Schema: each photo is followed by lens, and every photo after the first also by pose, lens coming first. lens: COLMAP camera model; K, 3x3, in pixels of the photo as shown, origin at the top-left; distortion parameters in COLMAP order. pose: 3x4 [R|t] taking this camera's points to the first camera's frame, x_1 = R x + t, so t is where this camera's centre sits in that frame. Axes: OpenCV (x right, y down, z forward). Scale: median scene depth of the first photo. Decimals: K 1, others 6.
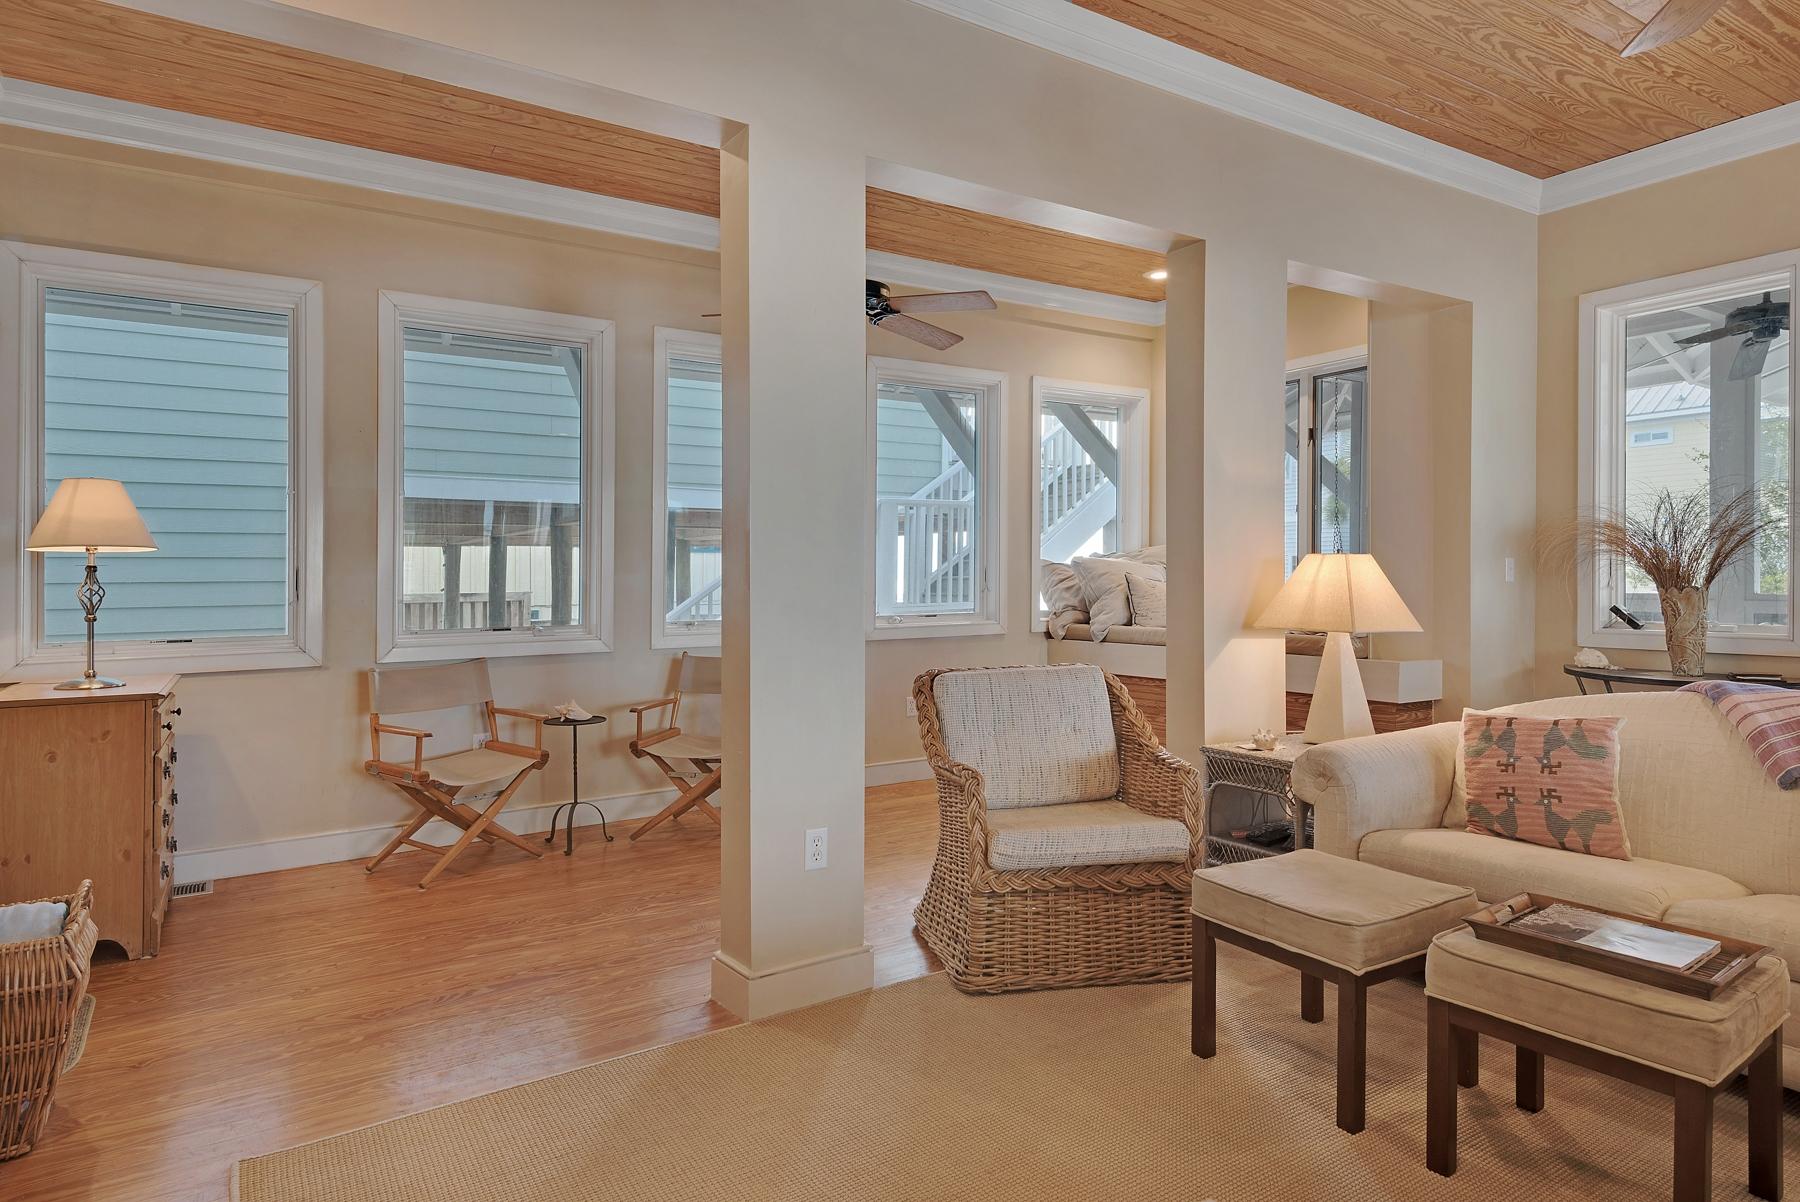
lens RADIAL K [[1044.3, 0, 908.4], [0, 1044.3, 572.9], [0, 0, 1]] dist [0.031578, -0.001061]
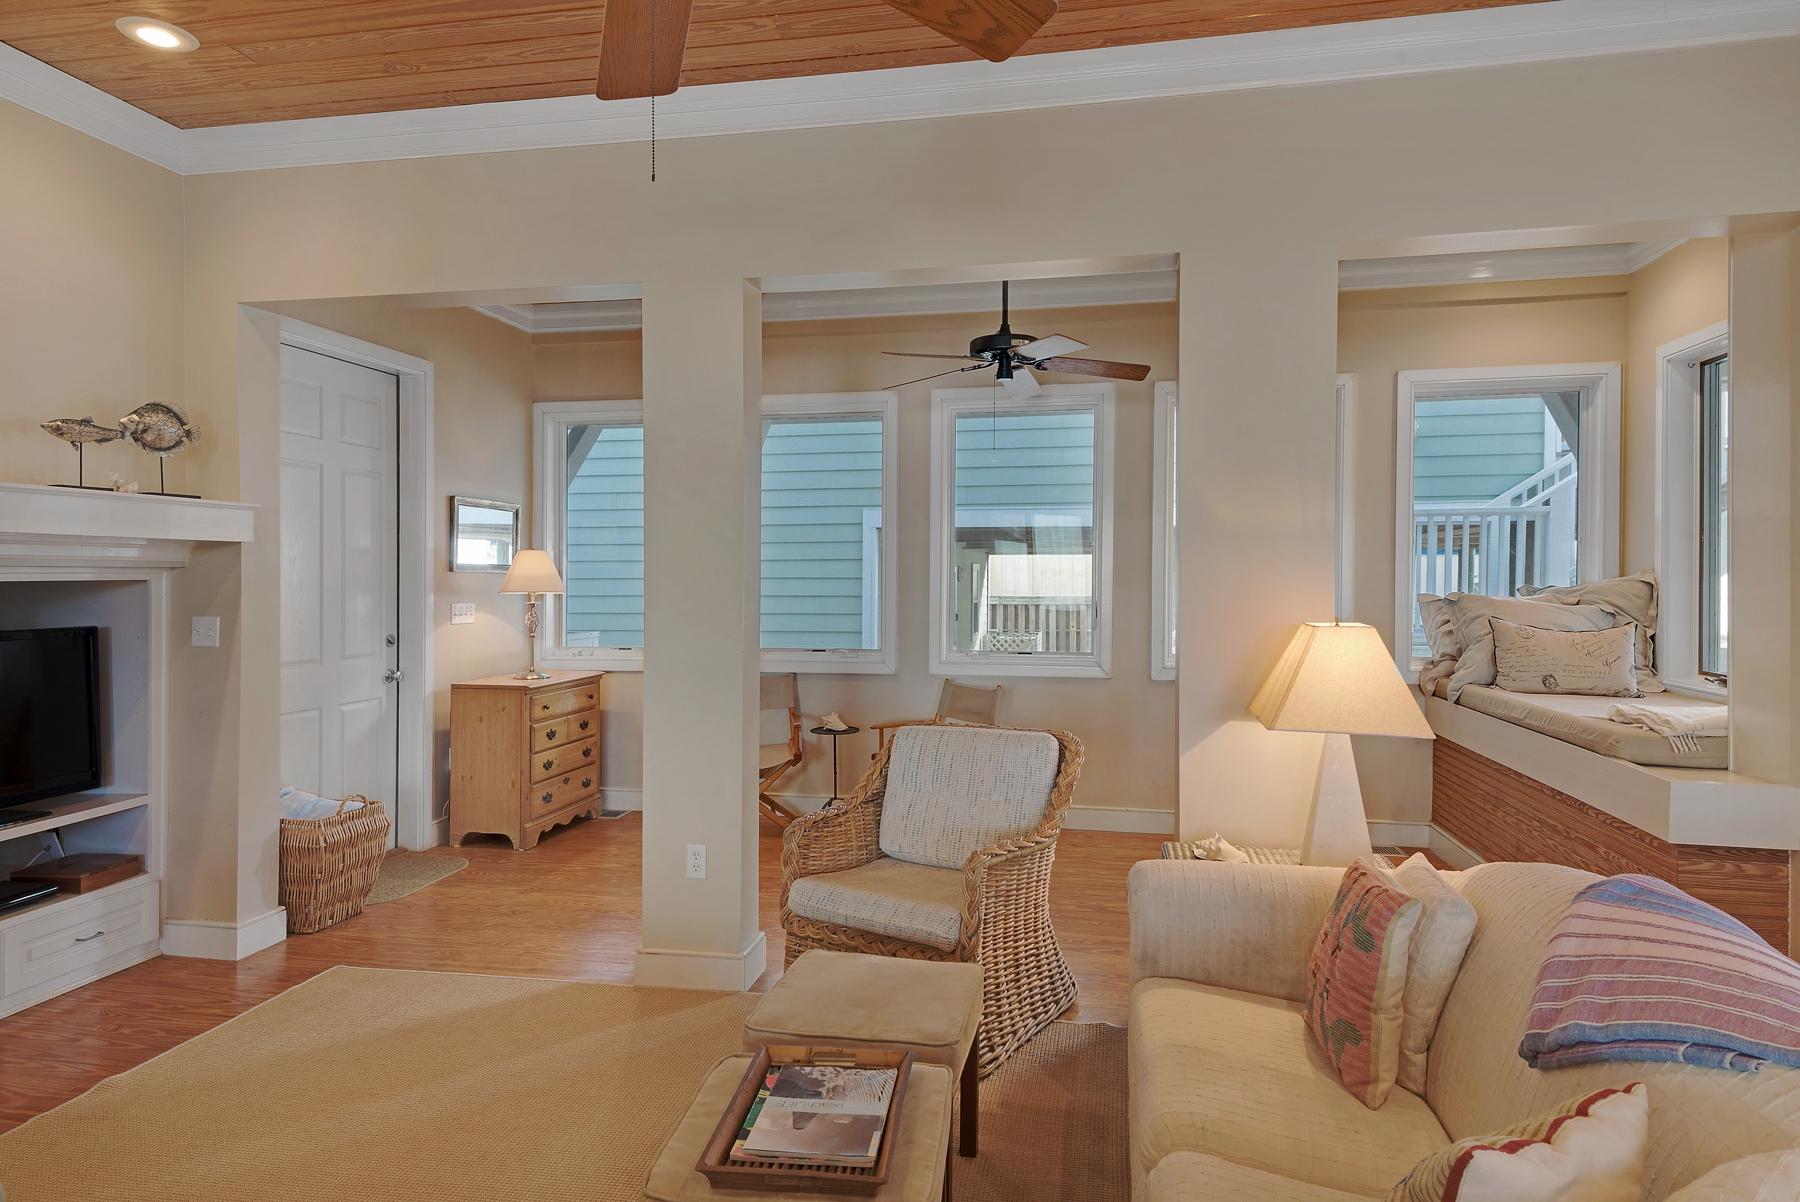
lens RADIAL K [[1044.3, 0, 902.3], [0, 1044.3, 566.0], [0, 0, 1]] dist [0.031578, -0.001061]
pose [[0.724452, 0.001277, -0.689324, 0.577012], [-0.002471, 0.999997, -0.000744, -0.049462], [0.689321, 0.002242, 0.724453, 0.177268]]
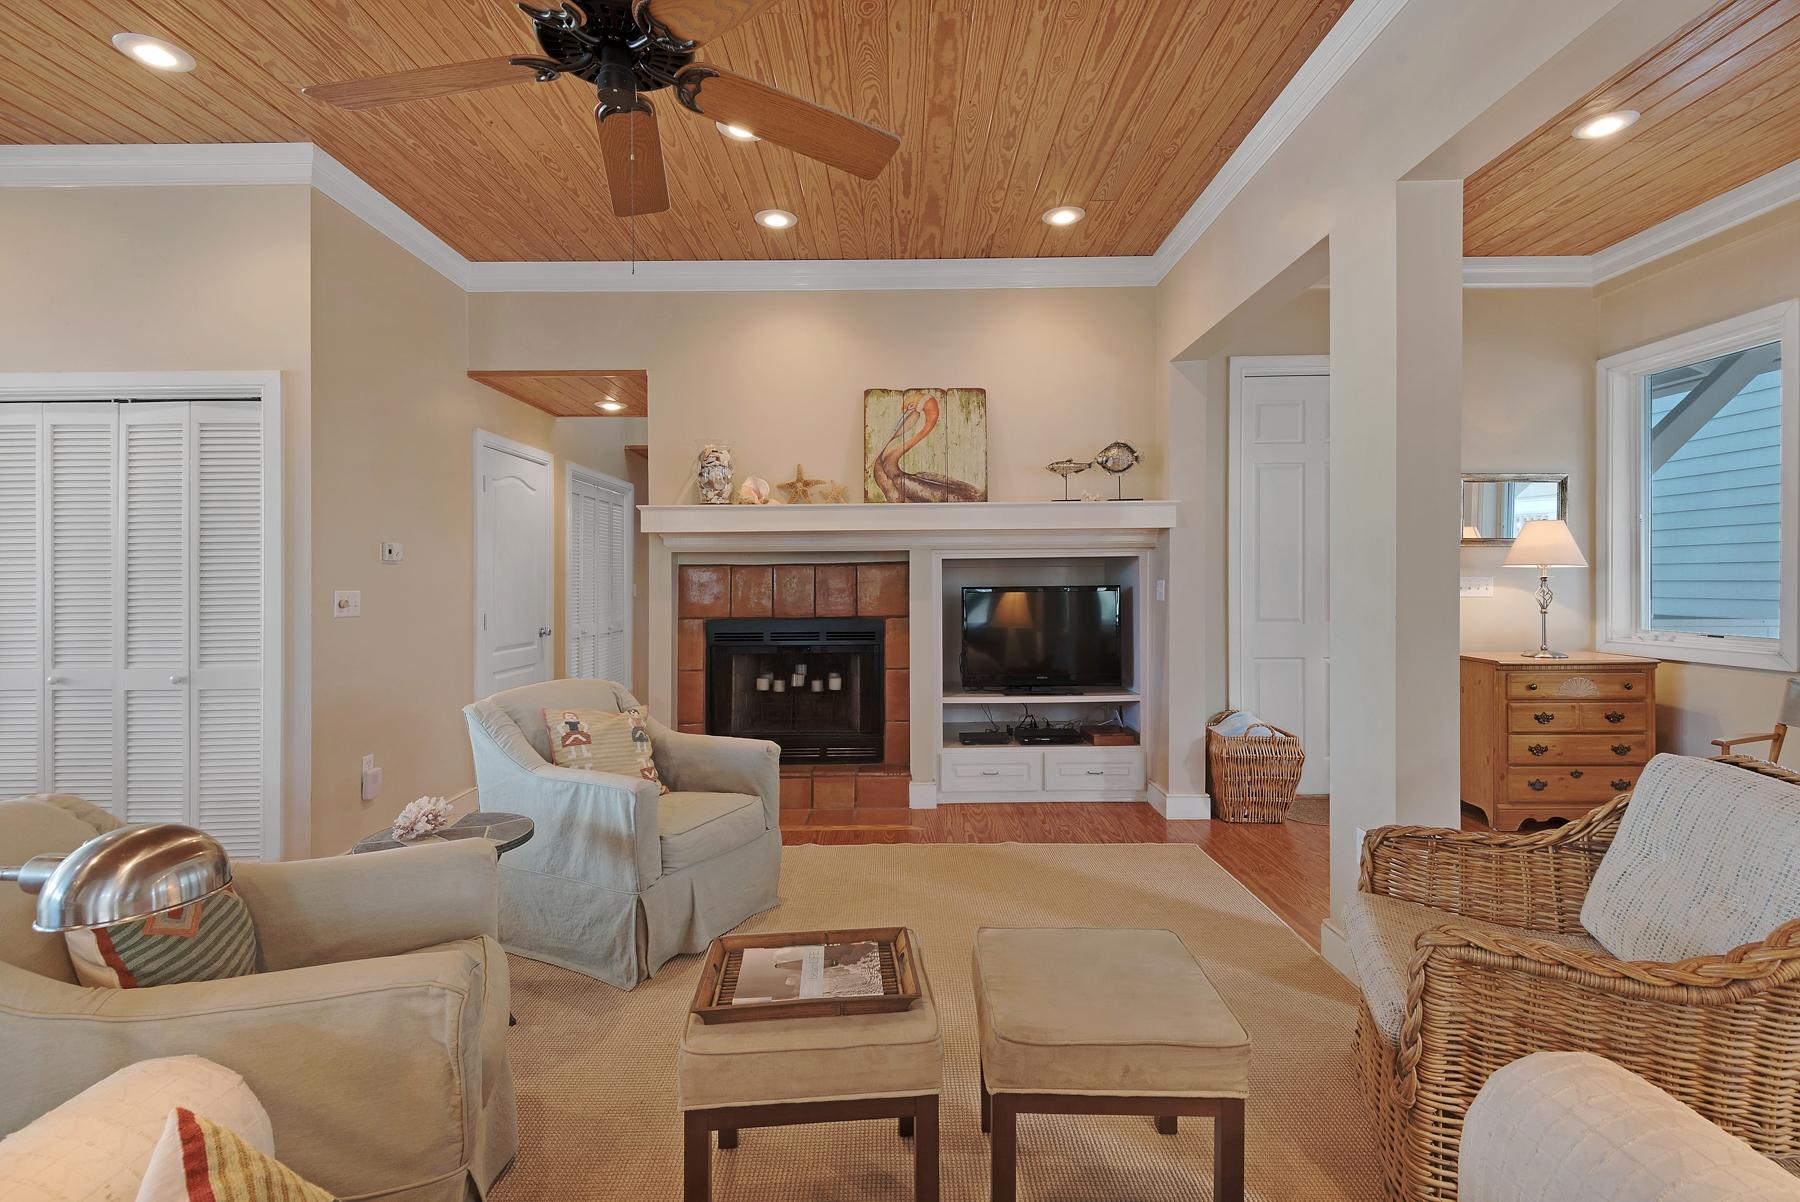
lens RADIAL K [[826.3, 0, 893.1], [0, 826.3, 560.6], [0, 0, 1]] dist [0.016505, -0.009755]
pose [[-0.541908, 0.001352, -0.840437, 0.577339], [0.016996, 0.999812, -0.009351, -0.027665], [0.840266, -0.019352, -0.541829, 0.668381]]
